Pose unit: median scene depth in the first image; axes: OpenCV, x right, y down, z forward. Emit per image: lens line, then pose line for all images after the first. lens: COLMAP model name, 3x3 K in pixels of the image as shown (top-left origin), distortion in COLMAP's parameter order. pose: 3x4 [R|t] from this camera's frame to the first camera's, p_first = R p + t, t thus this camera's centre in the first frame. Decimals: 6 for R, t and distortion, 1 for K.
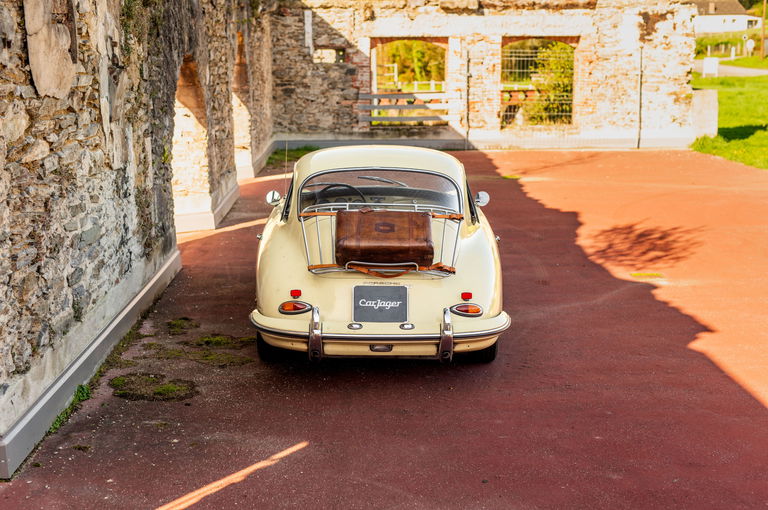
lens RADIAL K [[1097.5, 0, 382.9], [0, 1097.5, 267.8], [0, 0, 1]] dist [-0.000872, 0.016830]
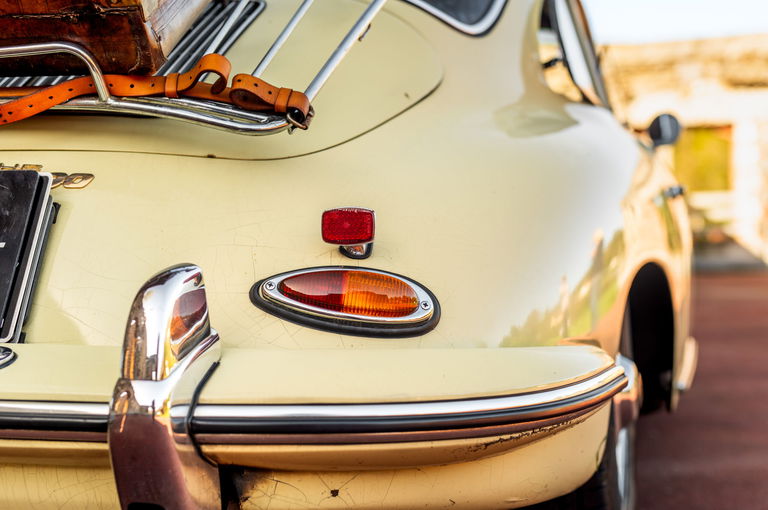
lens RADIAL K [[1097.5, 0, 382.9], [0, 1097.5, 267.8], [0, 0, 1]] dist [-0.000872, 0.016830]
pose [[0.960271, 0.001871, -0.279065, 0.063905], [-0.046221, 0.987233, -0.152430, 0.029108], [0.275217, 0.159273, 0.948097, 0.384139]]
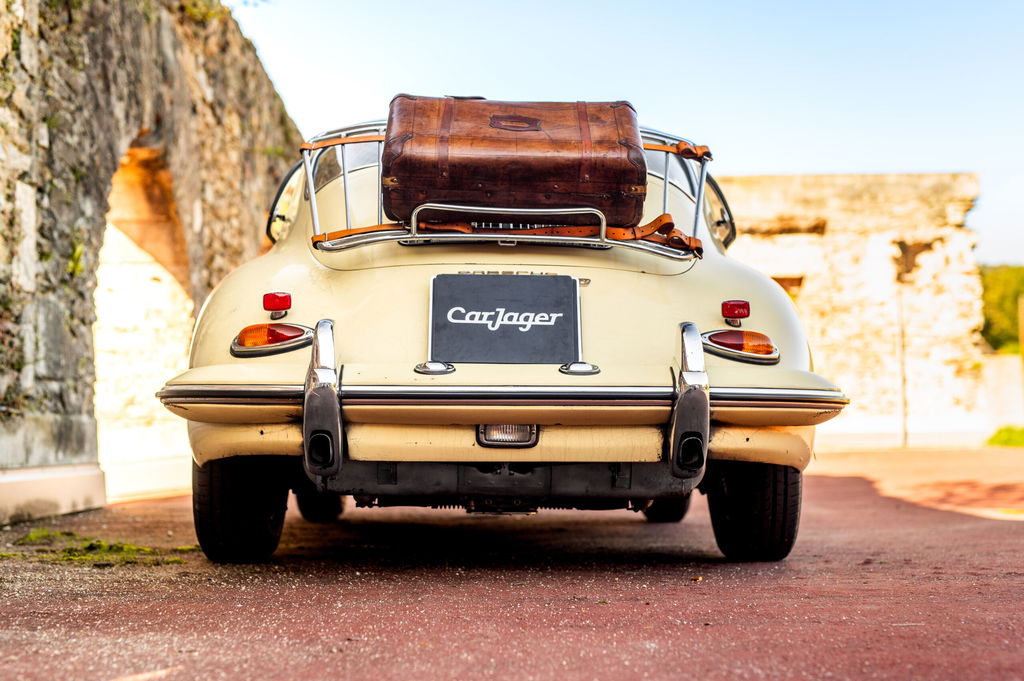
lens RADIAL K [[1504.1, 0, 512.0], [0, 1504.1, 340.5], [0, 0, 1]] dist [0.005865, 0.017742]
pose [[0.999958, -0.005851, 0.007013, -0.001591], [0.007392, 0.969437, -0.245229, 0.075298], [-0.005364, 0.245271, 0.969440, 0.237850]]
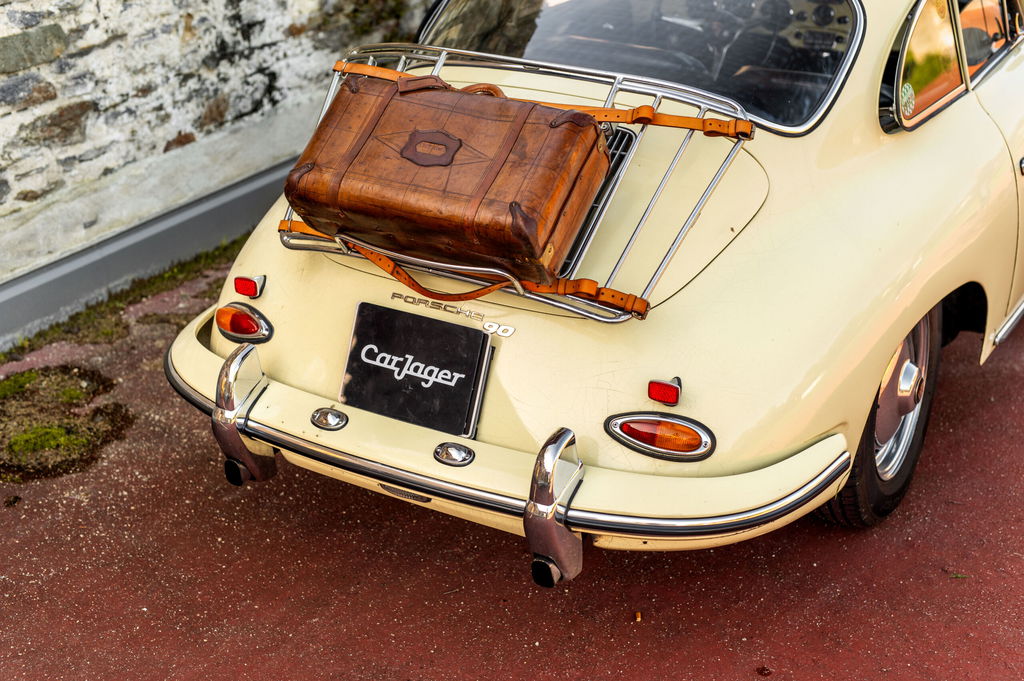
lens RADIAL K [[1464.3, 0, 512.0], [0, 1464.3, 340.5], [0, 0, 1]] dist [-0.004912, 0.013125]
pose [[0.862966, 0.201015, -0.463553, 0.109775], [-0.086588, 0.962717, 0.256277, -0.044696], [0.497786, -0.181021, 0.848198, 0.288783]]
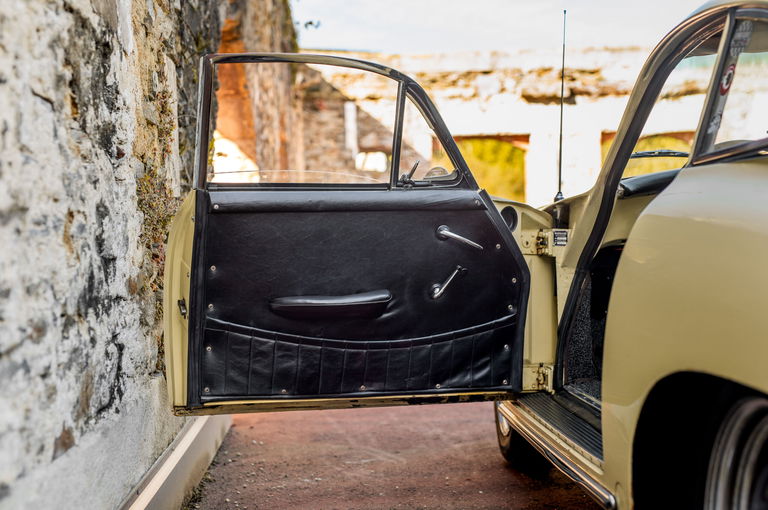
lens RADIAL K [[1097.5, 0, 382.9], [0, 1097.5, 267.8], [0, 0, 1]] dist [-0.000872, 0.016830]
pose [[0.999665, -0.022139, 0.013412, -0.096935], [0.023999, 0.986874, -0.159696, 0.008544], [-0.009701, 0.159964, 0.987075, 0.419578]]
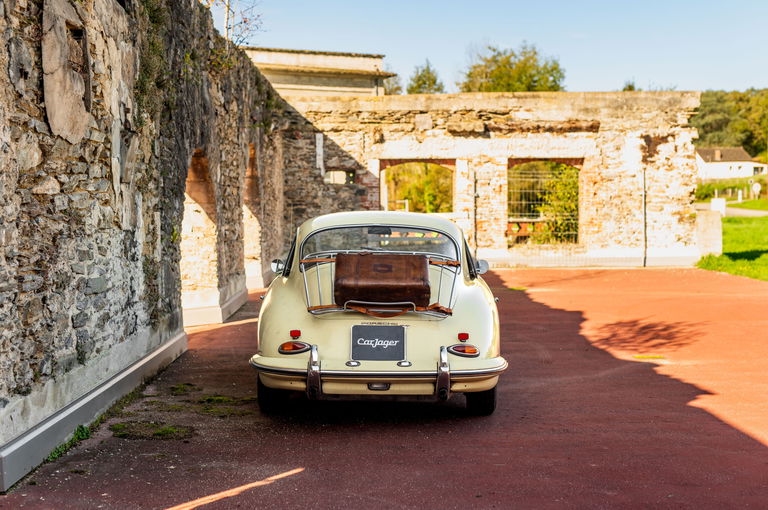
lens RADIAL K [[1098.2, 0, 384.0], [0, 1098.2, 255.0], [0, 0, 1]] dist [-0.004912, 0.013125]
pose [[0.999939, 0.000123, -0.011053, 0.006577], [-0.001717, 0.989521, -0.144381, 0.045793], [0.010920, 0.144391, 0.989460, -0.007917]]
